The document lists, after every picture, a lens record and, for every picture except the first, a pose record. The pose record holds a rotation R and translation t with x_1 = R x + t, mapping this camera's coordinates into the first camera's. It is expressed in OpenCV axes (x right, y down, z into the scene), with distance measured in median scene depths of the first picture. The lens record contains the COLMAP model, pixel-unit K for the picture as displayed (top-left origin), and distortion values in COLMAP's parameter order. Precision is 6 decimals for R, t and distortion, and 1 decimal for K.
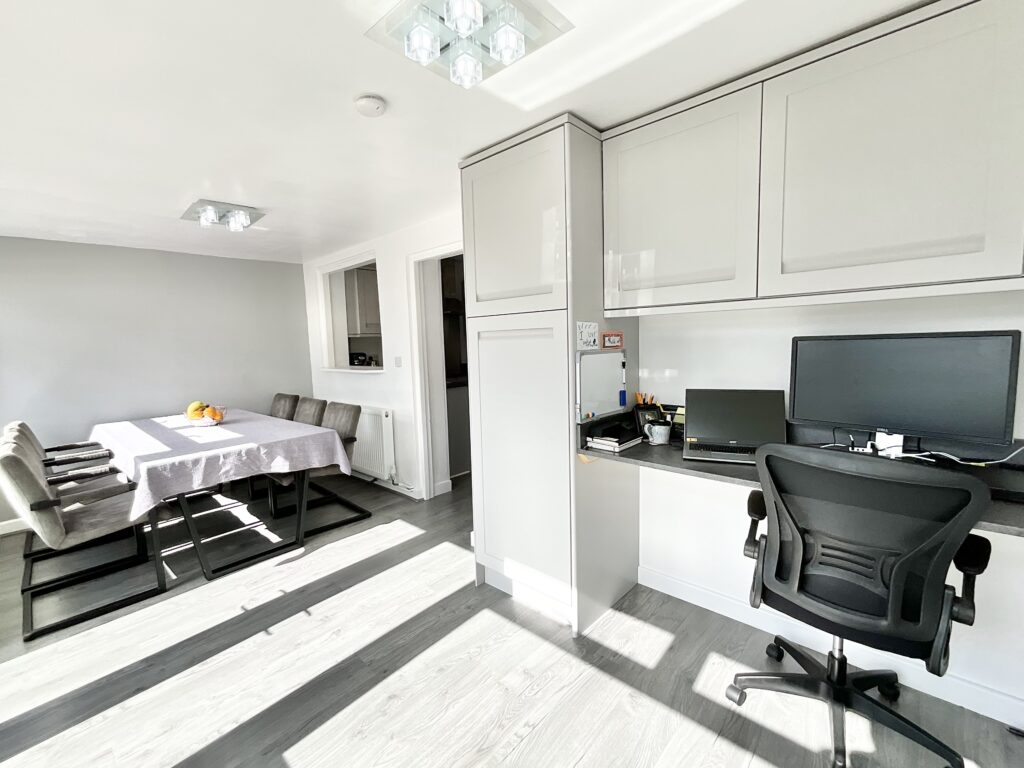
lens RADIAL K [[419.5, 0, 512.0], [0, 419.5, 384.0], [0, 0, 1]] dist [0.000513, 0.000060]
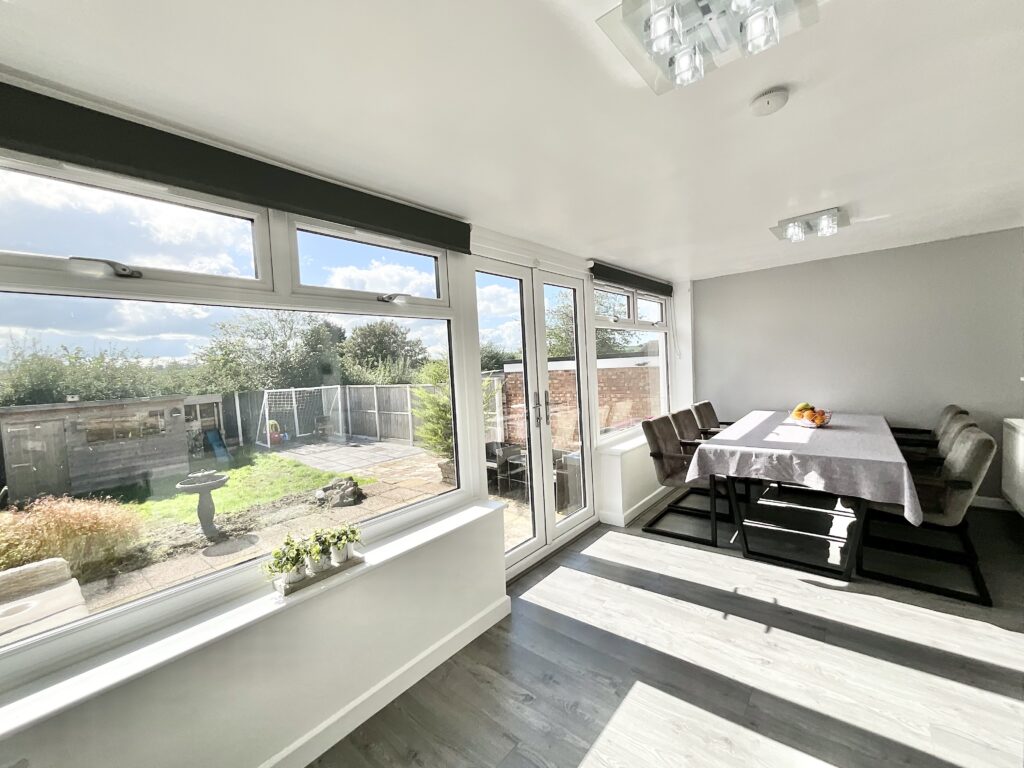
lens RADIAL K [[419.5, 0, 512.0], [0, 419.5, 384.0], [0, 0, 1]] dist [0.000513, 0.000060]
pose [[0.040606, 0.081080, -0.995880, 0.354296], [-0.050729, 0.995584, 0.078988, -0.066440], [0.997887, 0.047312, 0.044540, 0.267927]]
